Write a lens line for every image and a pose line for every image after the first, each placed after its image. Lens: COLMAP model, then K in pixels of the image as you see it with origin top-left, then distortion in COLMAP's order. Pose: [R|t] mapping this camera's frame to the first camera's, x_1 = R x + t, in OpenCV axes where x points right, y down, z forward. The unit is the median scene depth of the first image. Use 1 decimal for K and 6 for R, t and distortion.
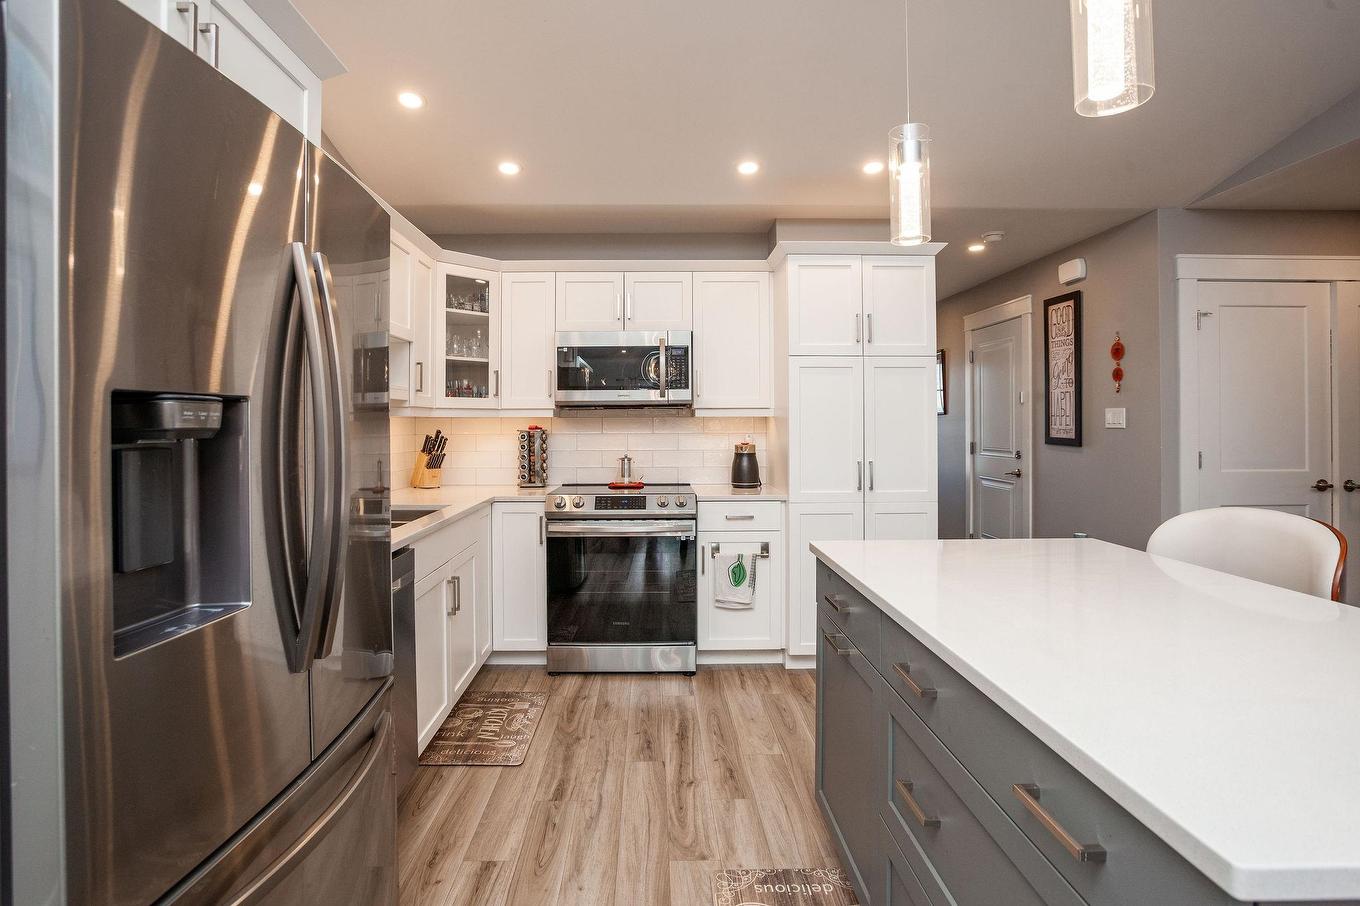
lens RADIAL K [[663.4, 0, 674.5], [0, 663.4, 422.7], [0, 0, 1]] dist [-0.042212, 0.015838]
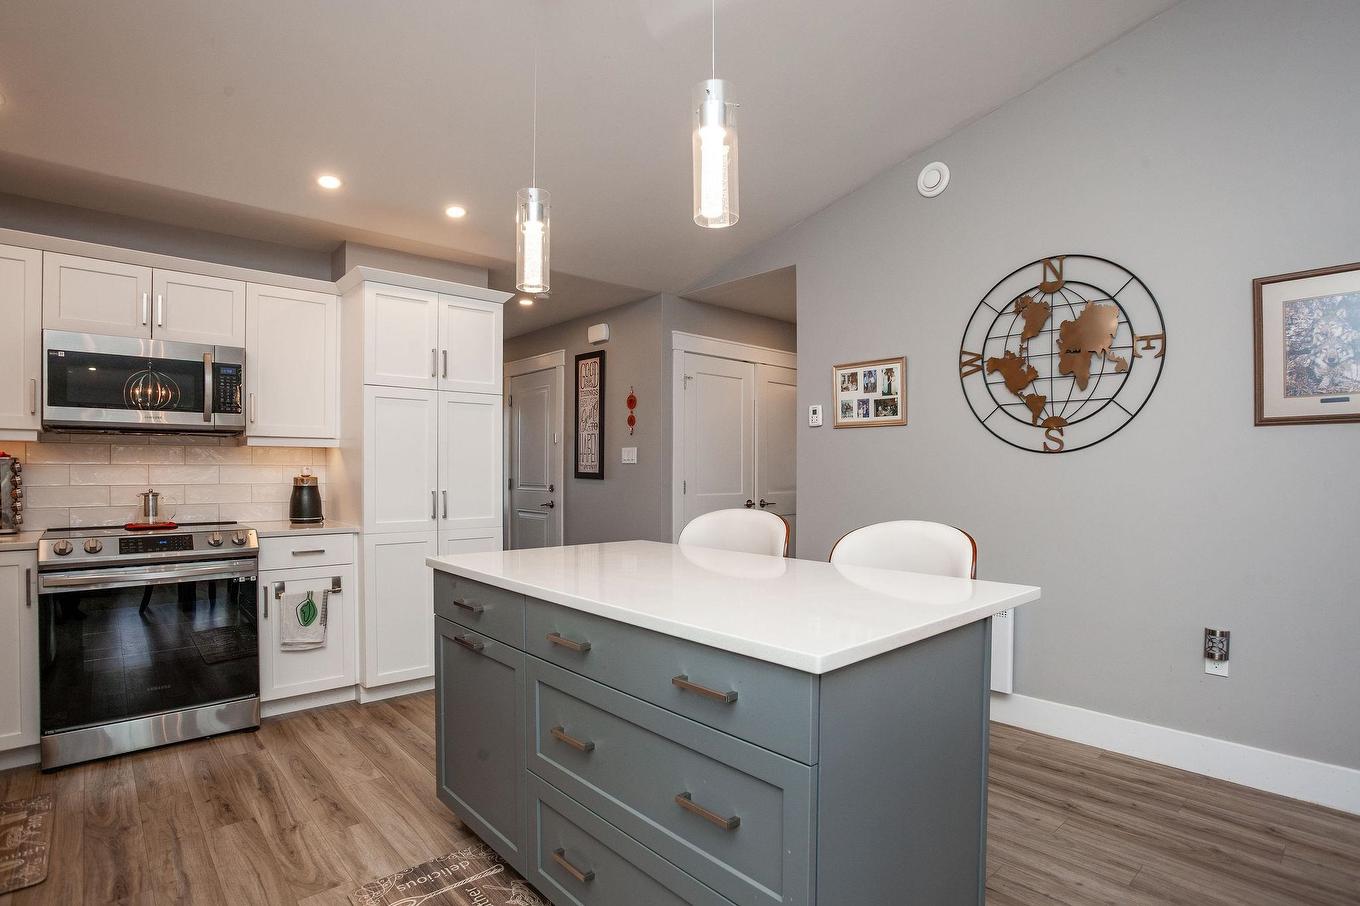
lens RADIAL K [[663.4, 0, 650.7], [0, 663.4, 479.1], [0, 0, 1]] dist [-0.042212, 0.015838]
pose [[0.781431, -0.005673, 0.623966, -0.100406], [-0.005752, 0.999851, 0.016293, 0.020316], [-0.623965, -0.016321, 0.781282, -0.025875]]
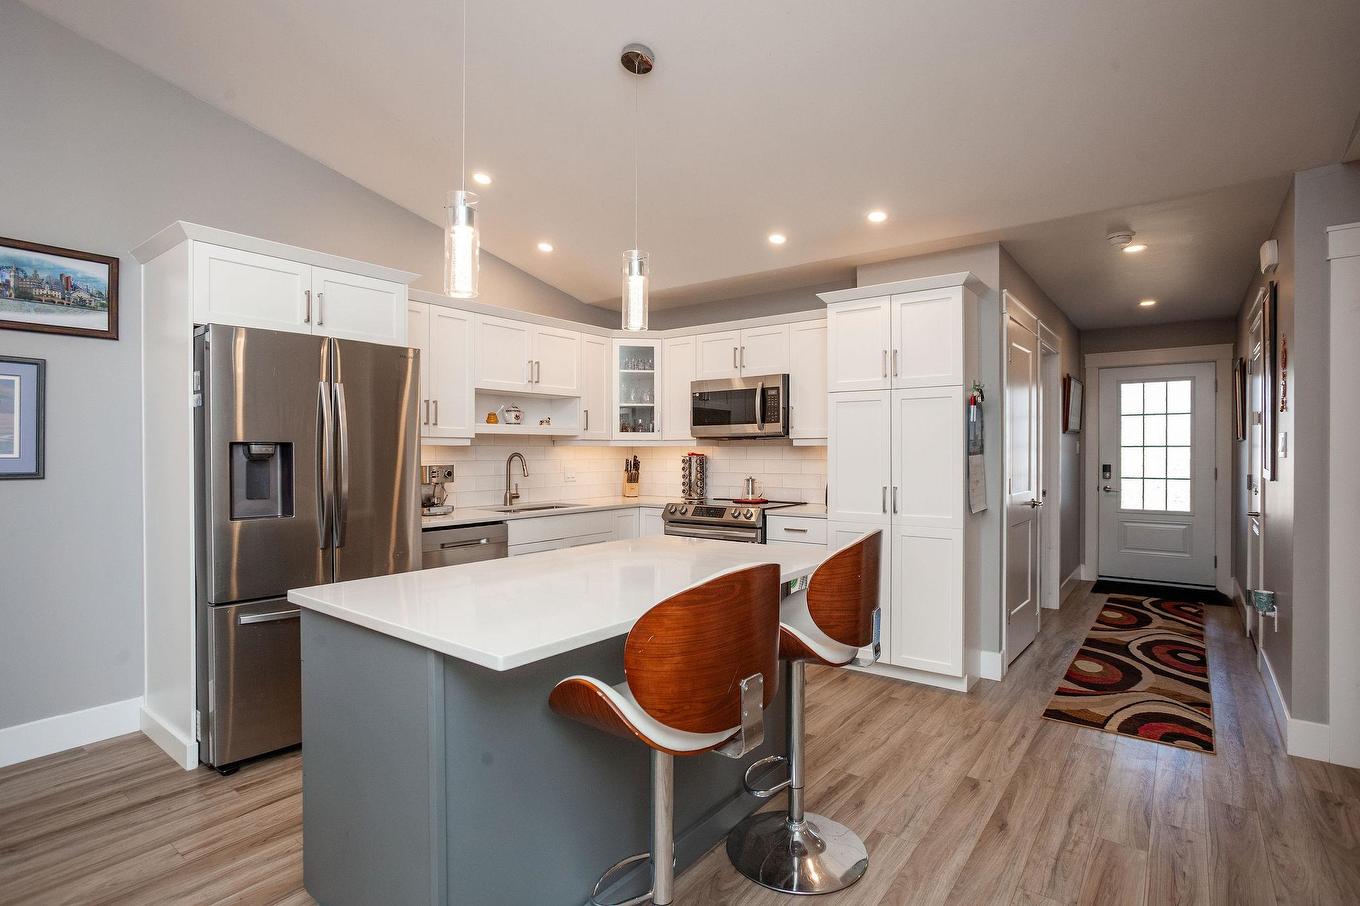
lens RADIAL K [[663.4, 0, 672.9], [0, 663.4, 455.4], [0, 0, 1]] dist [-0.042212, 0.015838]
pose [[0.774041, 0.006841, -0.633098, 0.650650], [0.000015, 0.999941, 0.010823, -0.004478], [0.633135, -0.008387, 0.773996, -0.050116]]
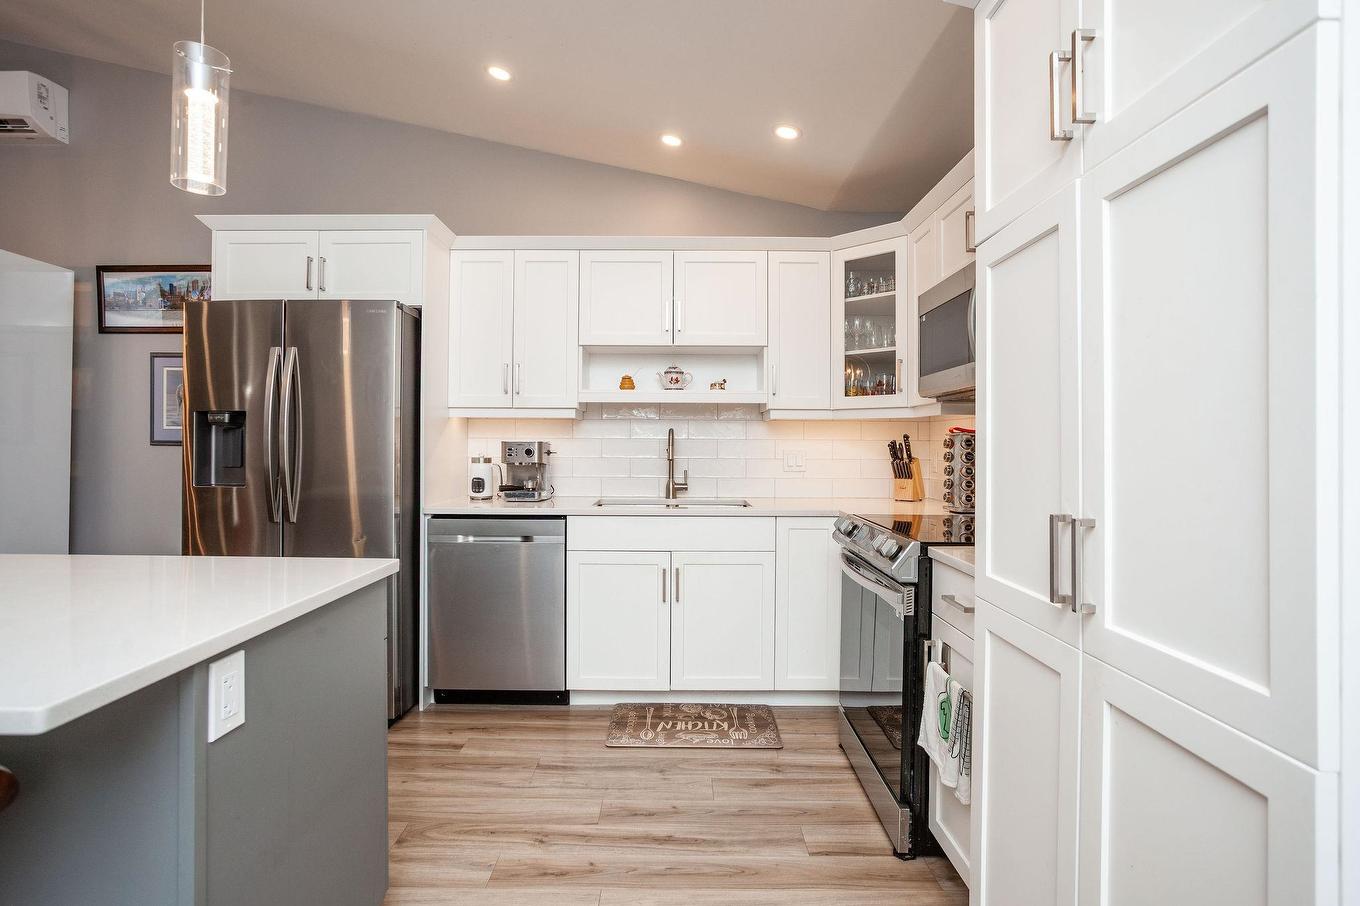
lens RADIAL K [[663.4, 0, 663.4], [0, 663.4, 439.9], [0, 0, 1]] dist [-0.042212, 0.015838]
pose [[-0.022322, 0.000719, -0.999751, 0.560582], [-0.002467, 0.999997, 0.000774, 0.020111], [0.999748, 0.002484, -0.022320, 0.762719]]
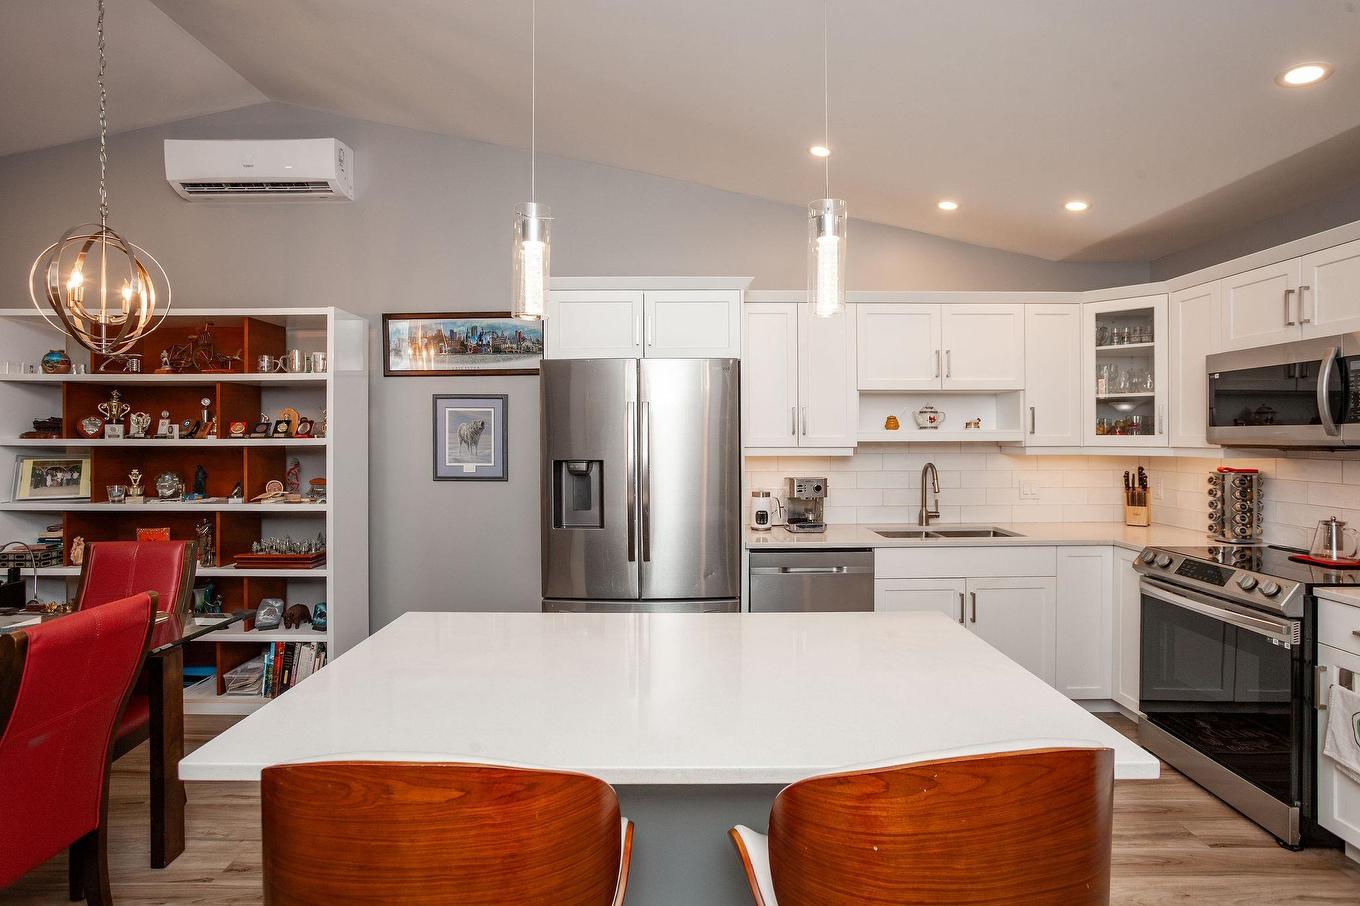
lens RADIAL K [[663.4, 0, 670.5], [0, 663.4, 438.0], [0, 0, 1]] dist [-0.042212, 0.015838]
pose [[-0.022381, 0.007070, -0.999725, 0.660962], [0.005780, 0.999959, 0.006942, -0.045370], [0.999733, -0.005623, -0.022421, 0.363713]]
